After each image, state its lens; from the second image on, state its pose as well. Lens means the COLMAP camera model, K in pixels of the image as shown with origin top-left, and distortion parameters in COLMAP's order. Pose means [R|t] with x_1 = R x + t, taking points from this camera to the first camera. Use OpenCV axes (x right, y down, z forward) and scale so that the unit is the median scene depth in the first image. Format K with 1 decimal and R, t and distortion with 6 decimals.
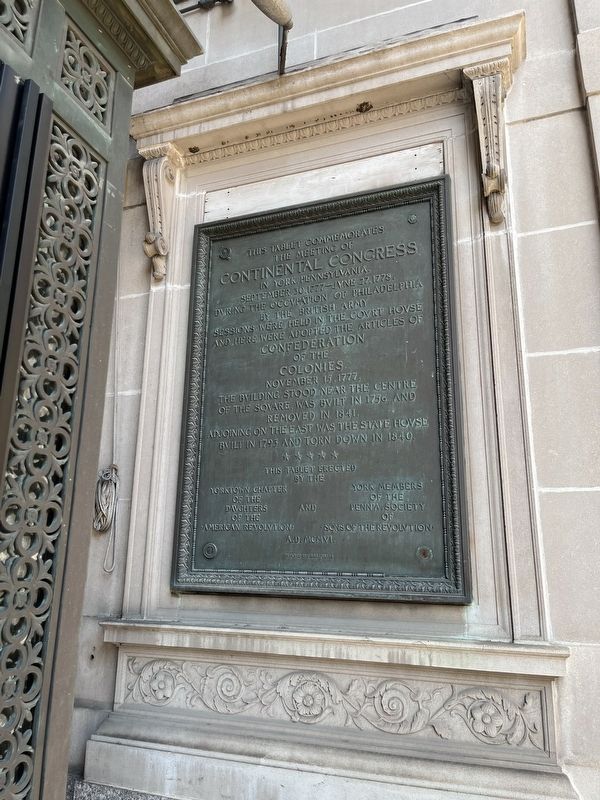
lens RADIAL K [[613.6, 0, 300.0], [0, 613.6, 400.0], [0, 0, 1]] dist [0.132302, -0.191533]
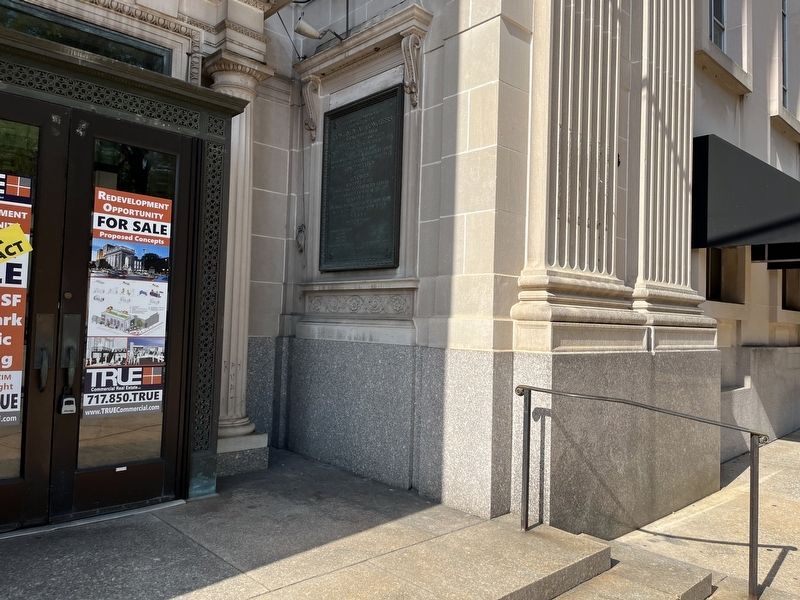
lens RADIAL K [[613.6, 0, 400.0], [0, 613.6, 300.0], [0, 0, 1]] dist [0.132302, -0.191533]
pose [[0.898263, -0.006319, -0.439414, 1.210036], [0.093718, 0.979649, 0.177494, 0.003665], [0.429350, -0.200617, 0.880575, -1.116555]]
